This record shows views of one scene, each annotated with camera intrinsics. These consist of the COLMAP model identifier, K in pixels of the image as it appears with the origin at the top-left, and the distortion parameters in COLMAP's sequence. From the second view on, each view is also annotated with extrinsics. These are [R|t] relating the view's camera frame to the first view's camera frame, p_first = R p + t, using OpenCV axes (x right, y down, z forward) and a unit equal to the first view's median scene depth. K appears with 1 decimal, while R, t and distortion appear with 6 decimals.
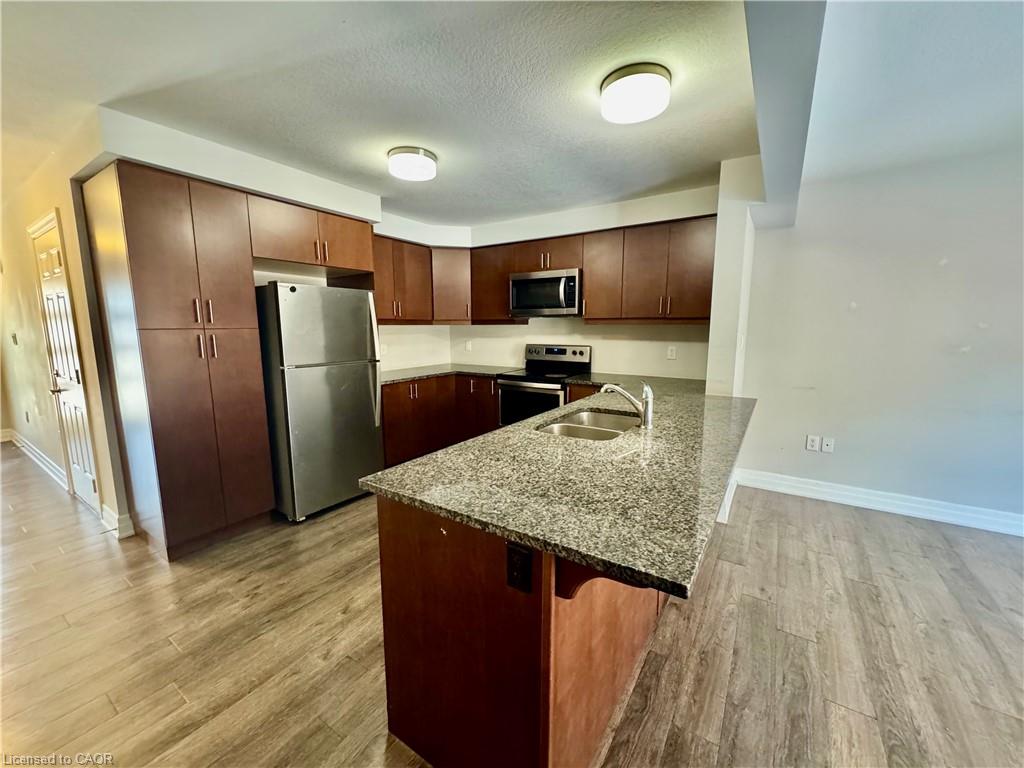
lens RADIAL K [[409.4, 0, 512.4], [0, 409.4, 383.6], [0, 0, 1]] dist [-0.000888, 0.000535]
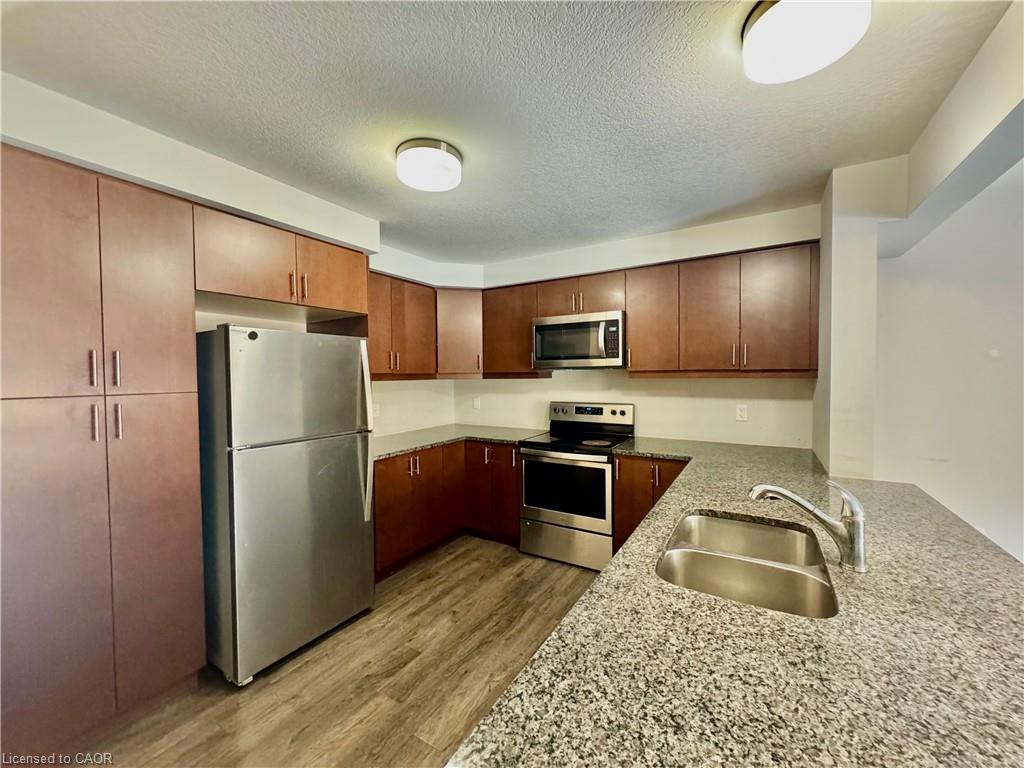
lens RADIAL K [[409.4, 0, 512.9], [0, 409.4, 381.9], [0, 0, 1]] dist [-0.000888, 0.000535]
pose [[0.999400, -0.009117, 0.033404, -0.091055], [0.013159, 0.992339, -0.122843, -0.047148], [-0.032029, 0.123209, 0.991864, 0.237269]]
